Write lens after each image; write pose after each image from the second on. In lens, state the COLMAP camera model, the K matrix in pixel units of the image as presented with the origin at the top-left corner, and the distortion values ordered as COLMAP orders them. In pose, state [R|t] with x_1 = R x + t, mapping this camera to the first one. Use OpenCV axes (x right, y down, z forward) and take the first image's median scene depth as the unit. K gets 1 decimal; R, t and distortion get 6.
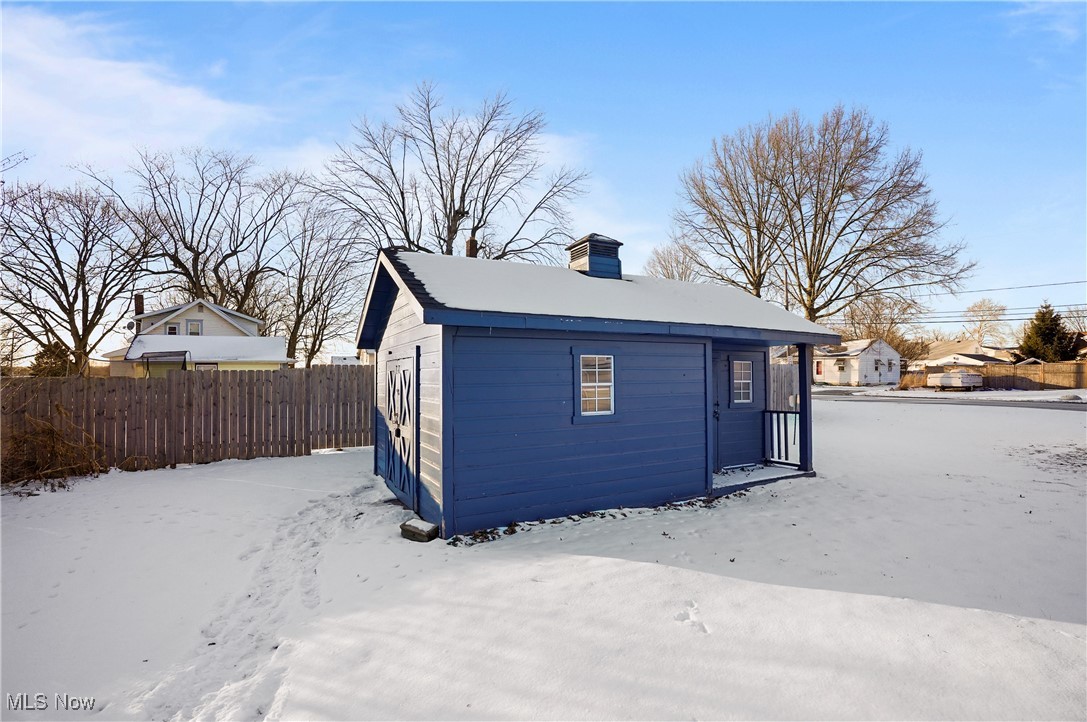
lens RADIAL K [[510.8, 0, 532.0], [0, 510.8, 374.3], [0, 0, 1]] dist [-0.000660, 0.000735]
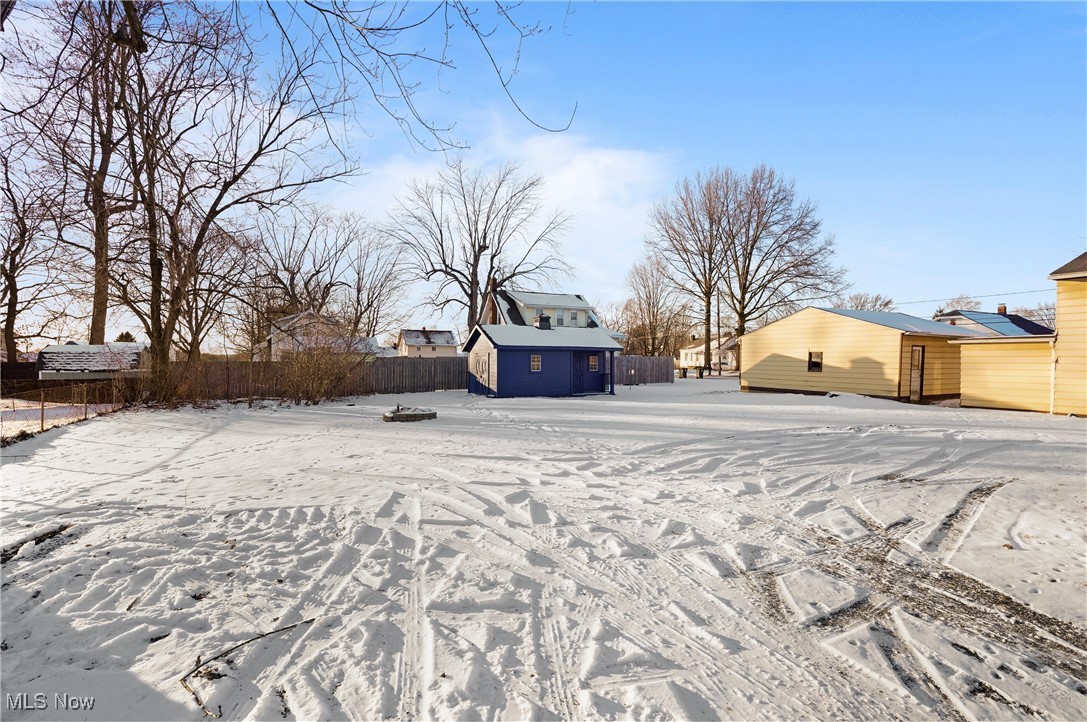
lens RADIAL K [[510.8, 0, 532.0], [0, 510.8, 374.3], [0, 0, 1]] dist [-0.000660, 0.000735]
pose [[0.999760, 0.004580, -0.021416, 0.024407], [-0.004110, 0.999751, 0.021934, 0.003002], [0.021511, -0.021841, 0.999530, -0.379633]]
